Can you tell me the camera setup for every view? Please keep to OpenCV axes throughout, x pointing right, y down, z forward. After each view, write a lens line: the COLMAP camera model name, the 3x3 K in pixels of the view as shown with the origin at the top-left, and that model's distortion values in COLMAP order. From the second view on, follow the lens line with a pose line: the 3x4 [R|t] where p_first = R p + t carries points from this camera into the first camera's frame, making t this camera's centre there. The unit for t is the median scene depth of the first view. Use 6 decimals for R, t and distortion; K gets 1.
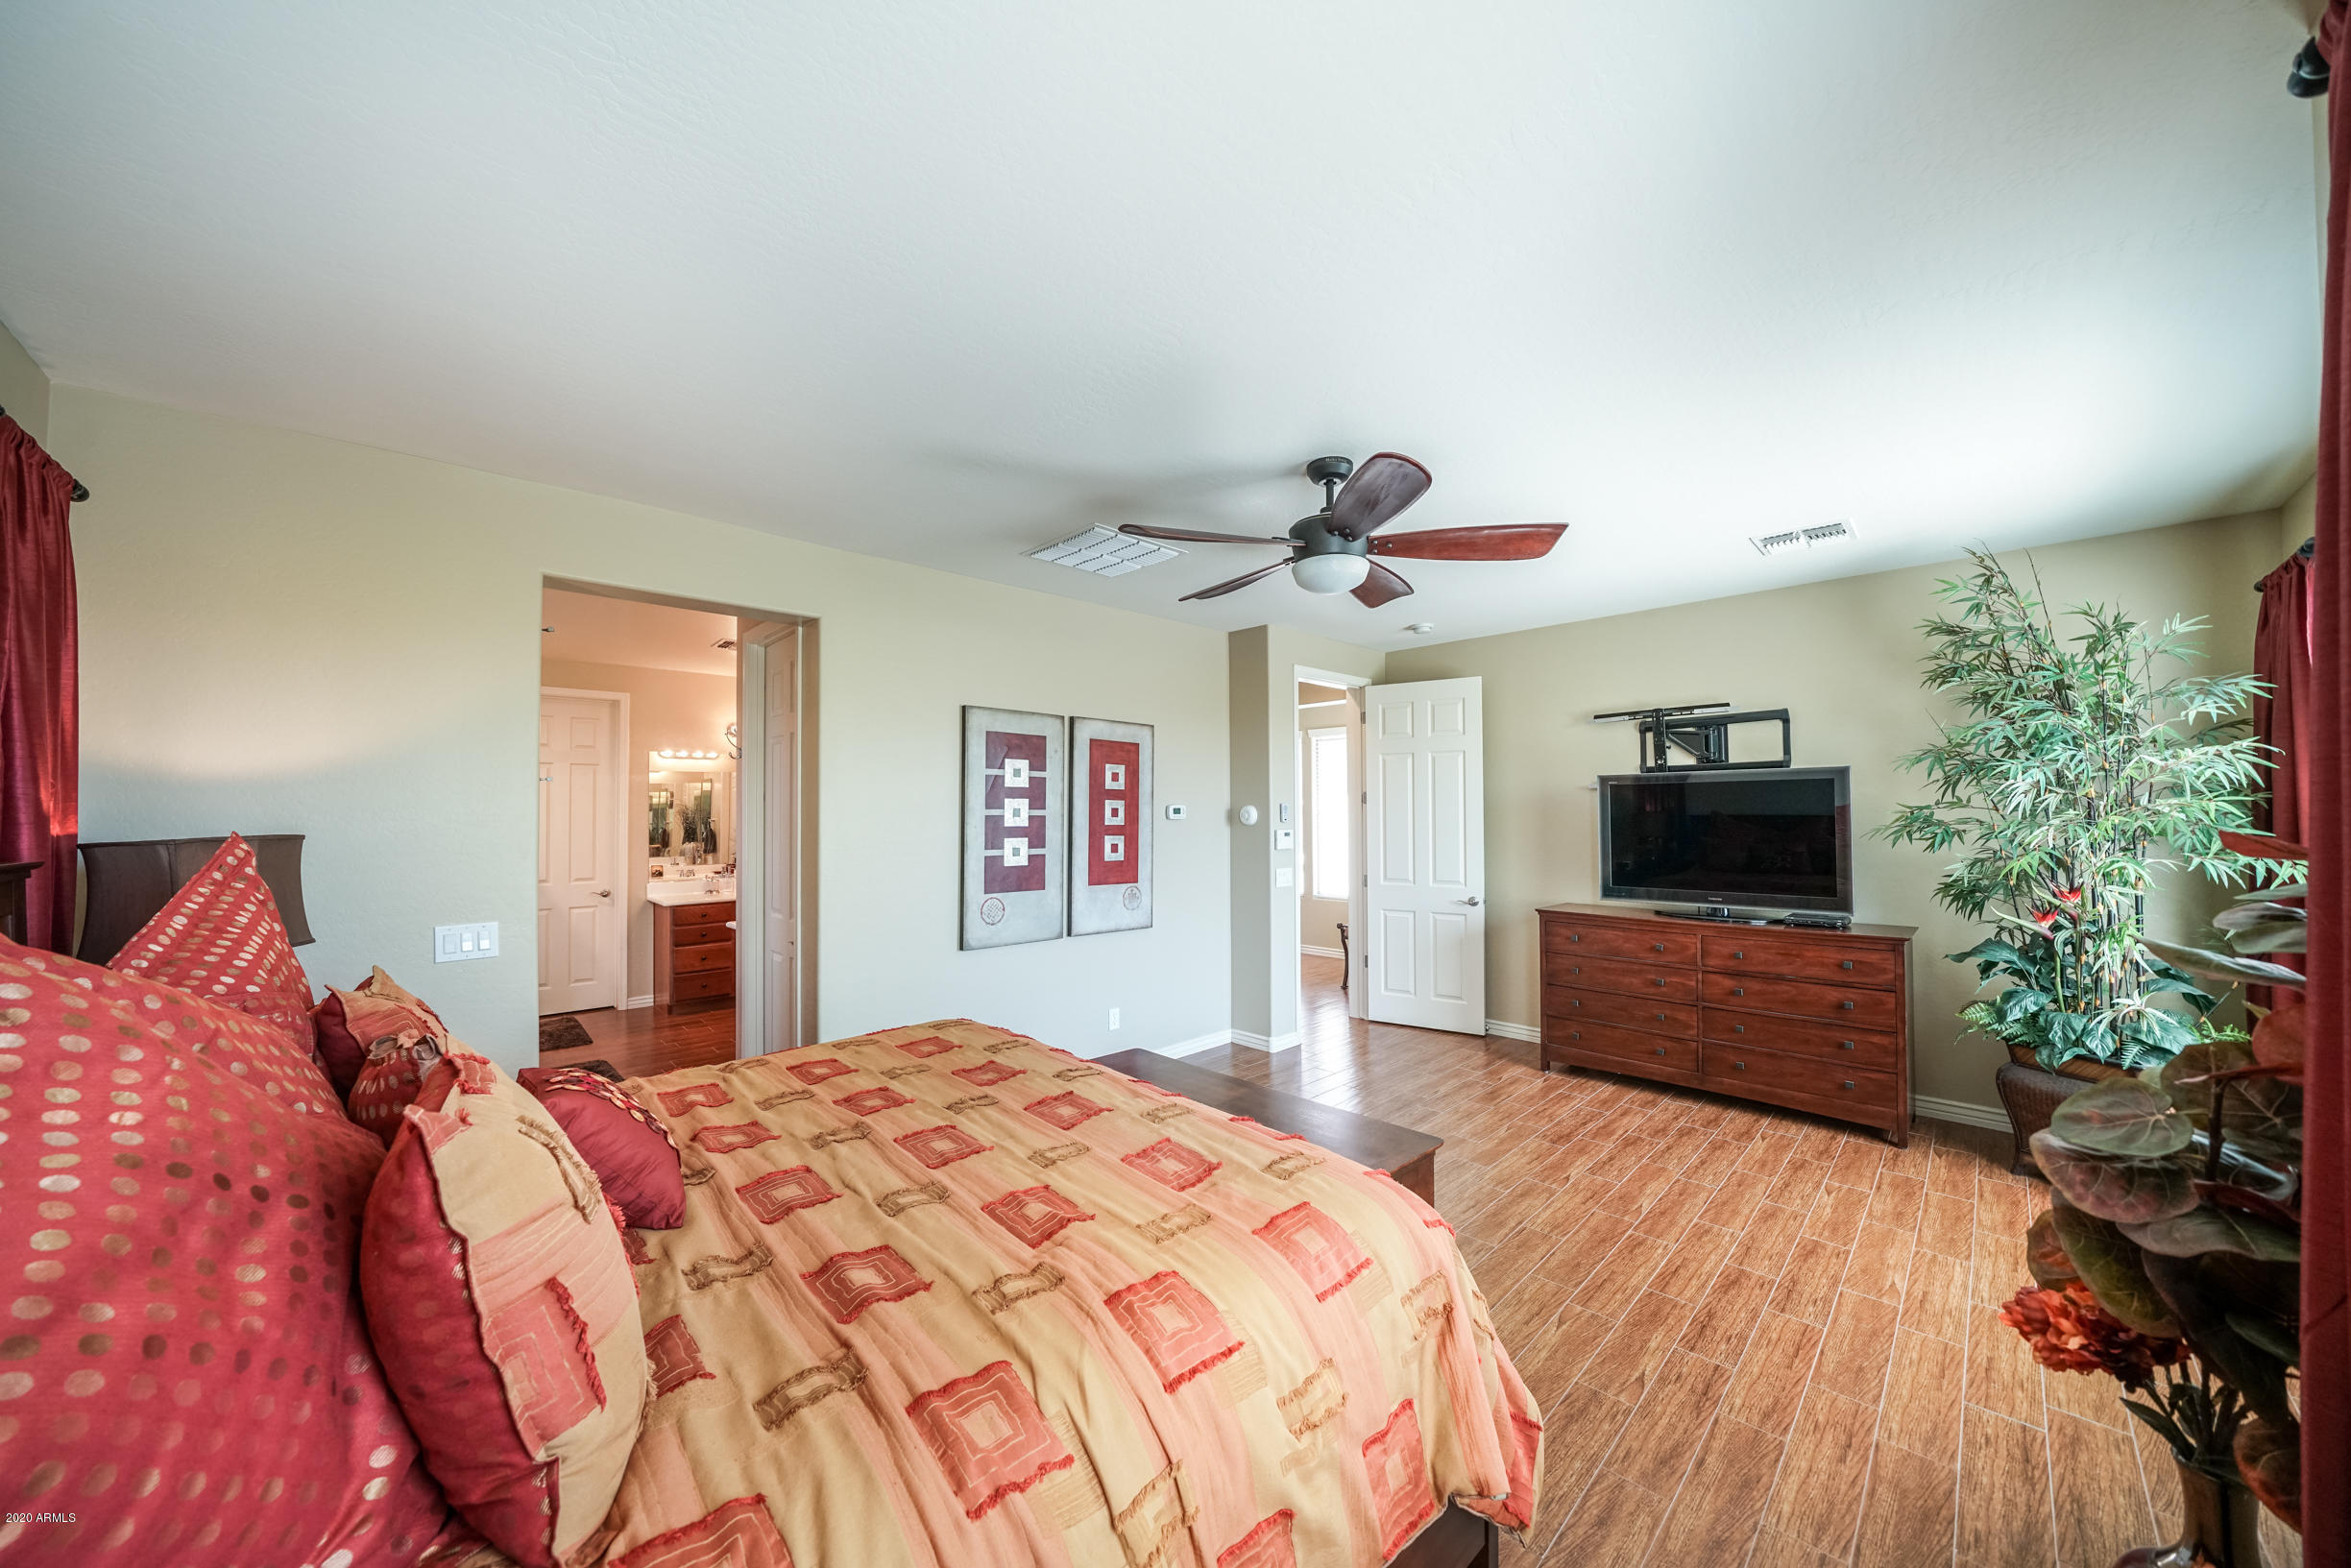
lens RADIAL K [[815.2, 0, 1175.3], [0, 815.2, 793.4], [0, 0, 1]] dist [-0.019267, -0.000102]
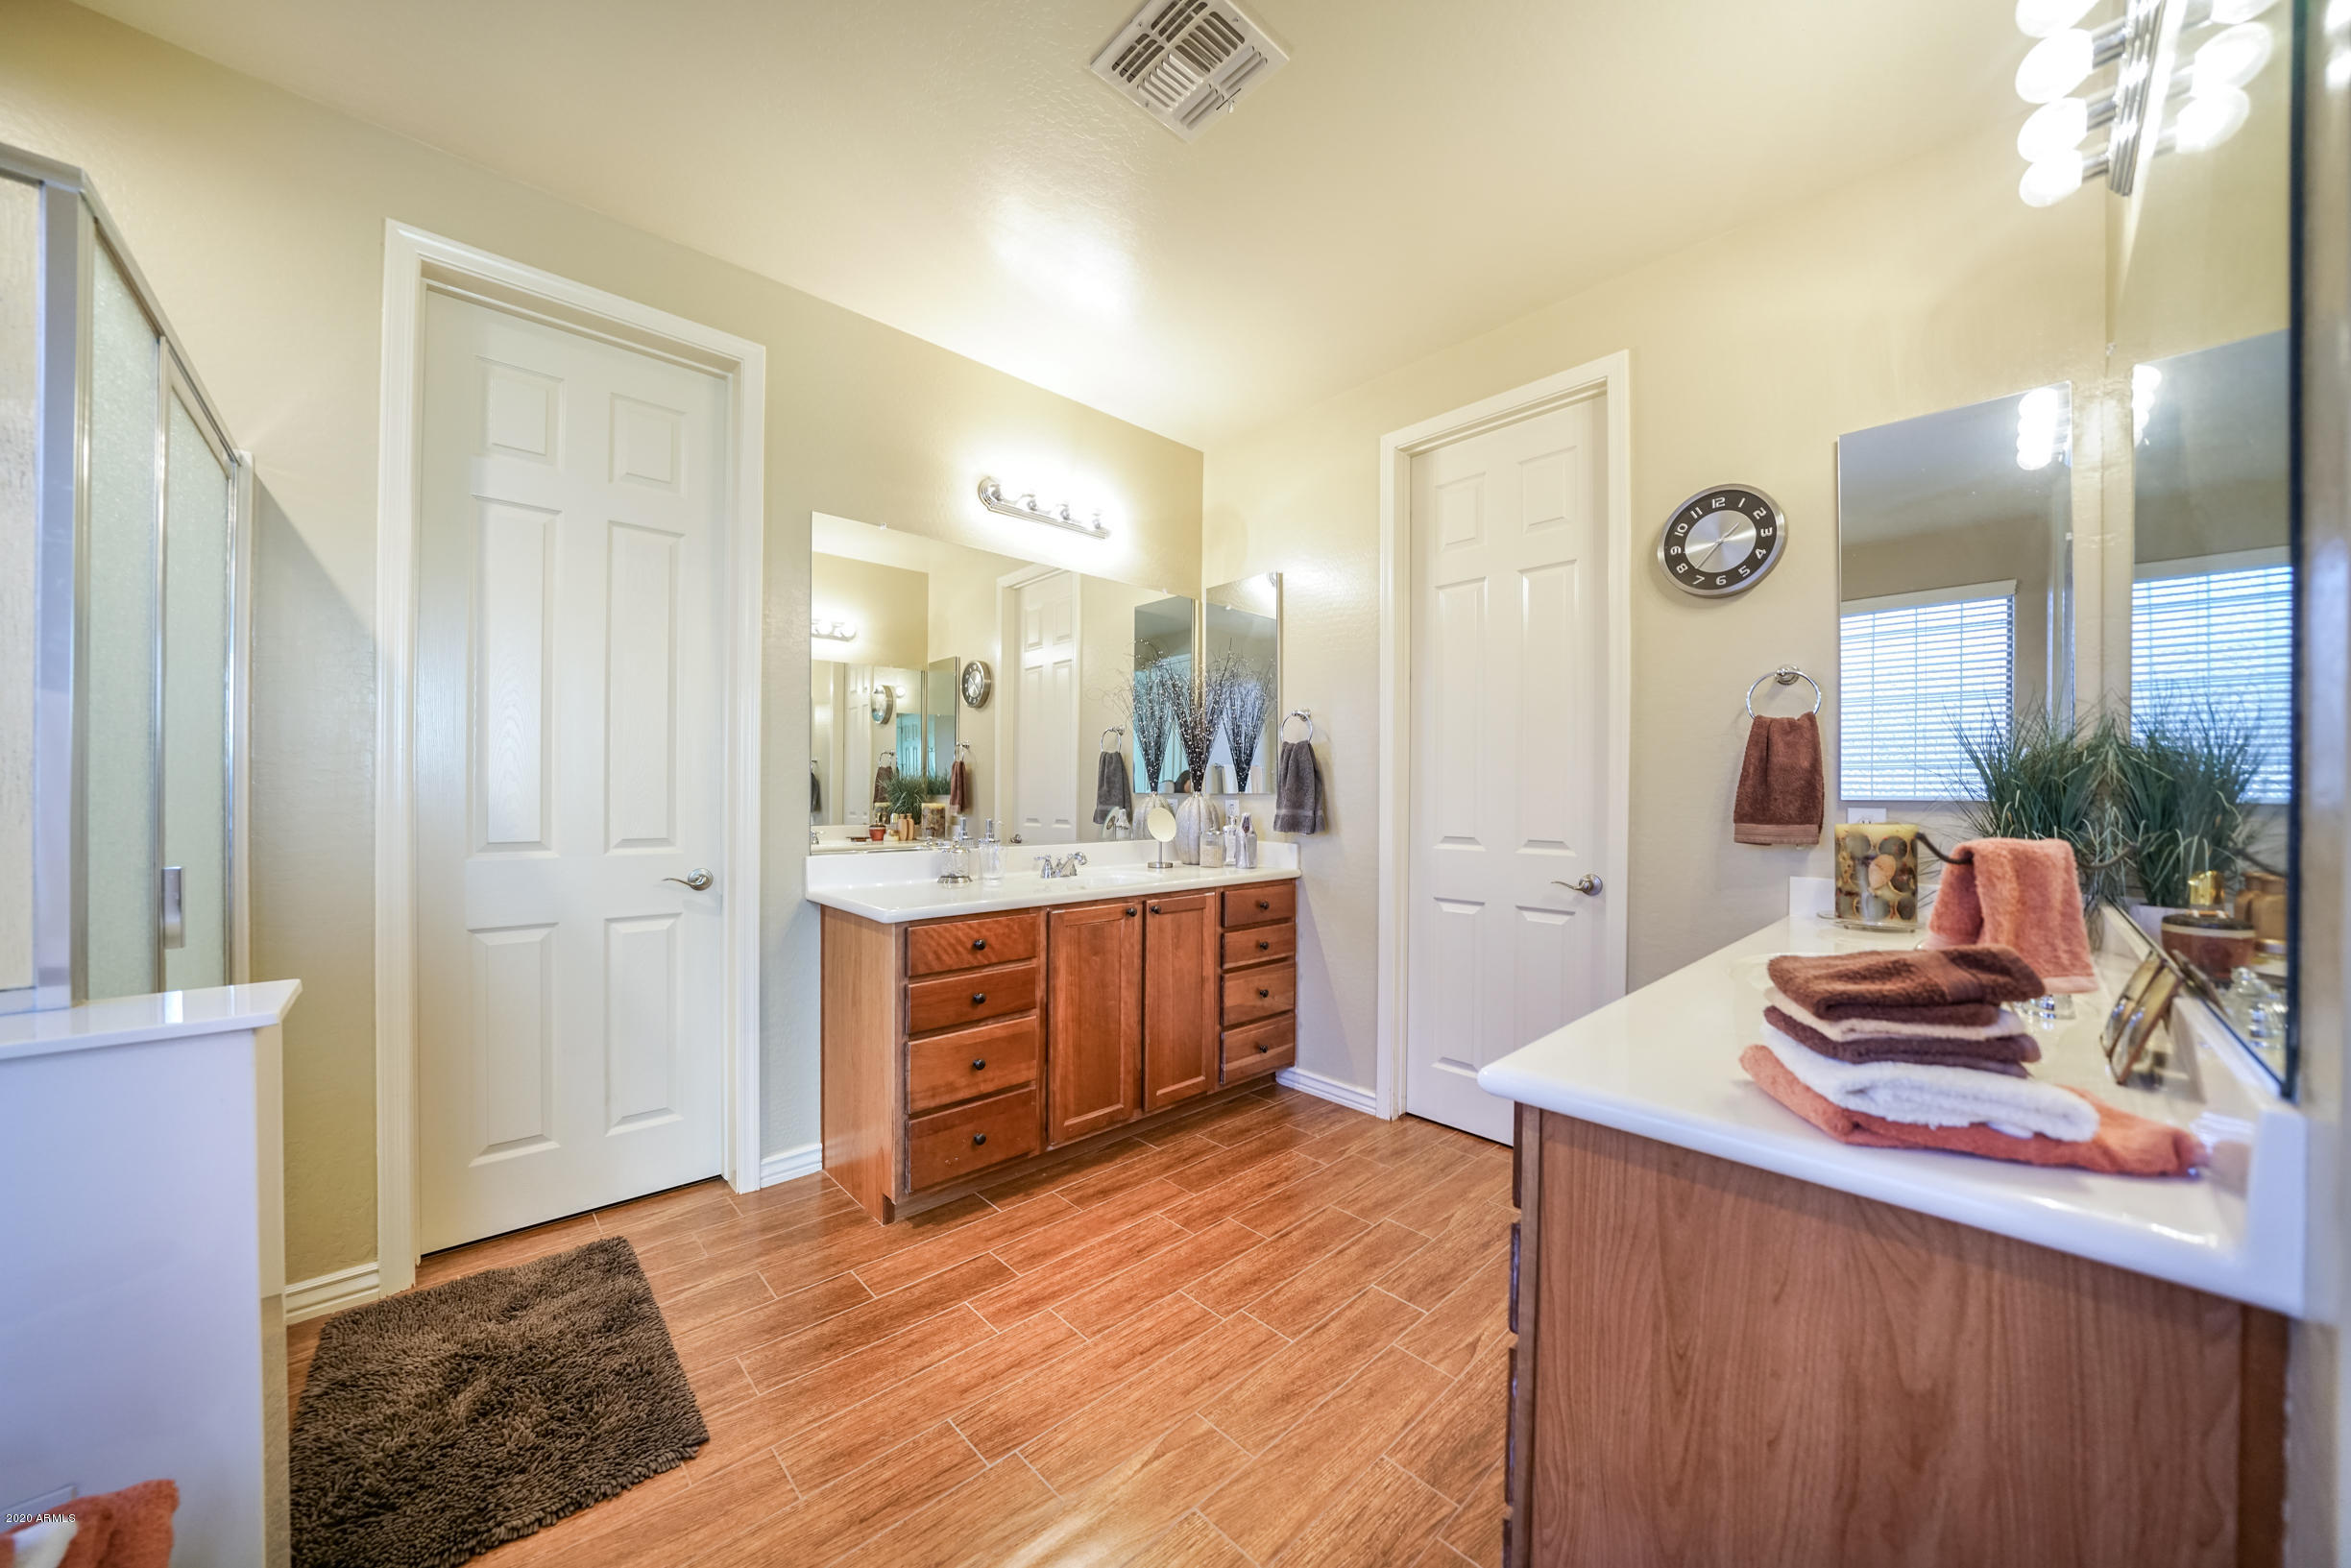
lens RADIAL K [[815.2, 0, 1175.3], [0, 815.2, 793.4], [0, 0, 1]] dist [-0.019267, -0.000102]
pose [[0.999775, 0.012127, -0.017377, -0.477146], [-0.011734, 0.999676, 0.022571, 0.071997], [0.017645, -0.022362, 0.999594, 0.625976]]
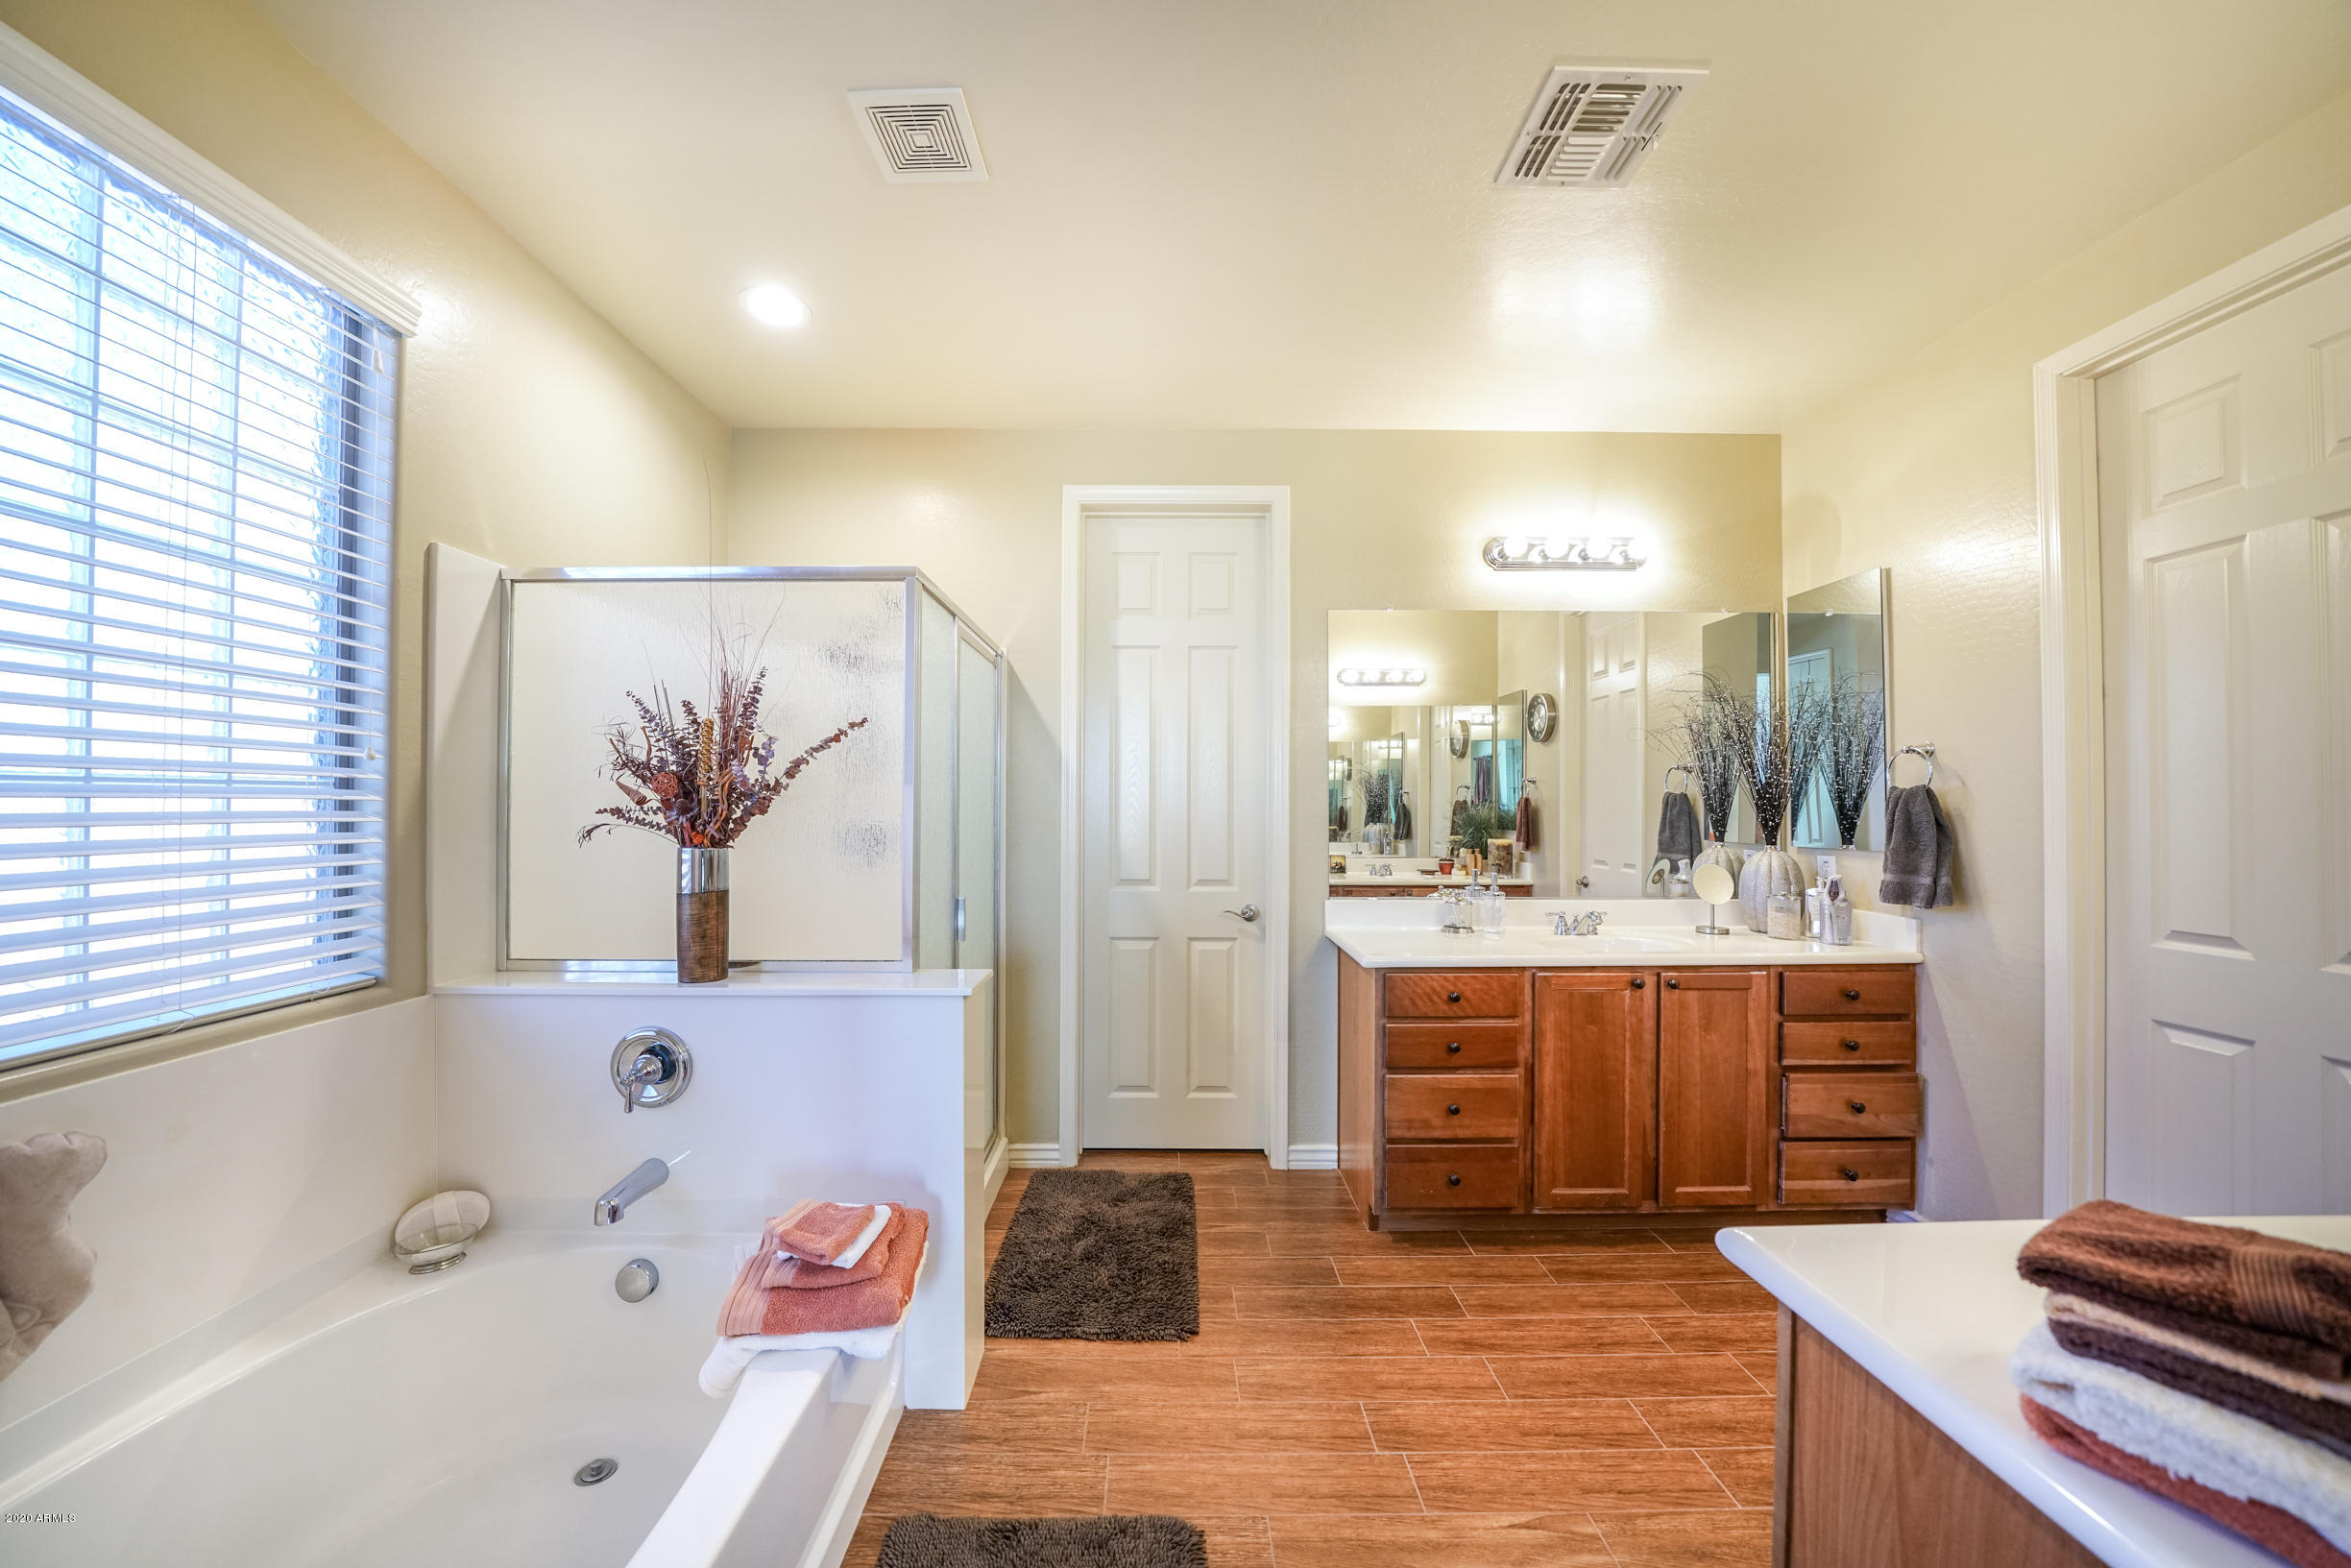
lens RADIAL K [[835.5, 0, 1170.9], [0, 835.5, 795.3], [0, 0, 1]] dist [-0.017282, -0.000010]
pose [[0.724323, 0.000399, -0.689461, -0.396105], [0.008244, 0.999923, 0.009239, 0.048248], [0.689412, -0.012376, 0.724264, 0.606257]]
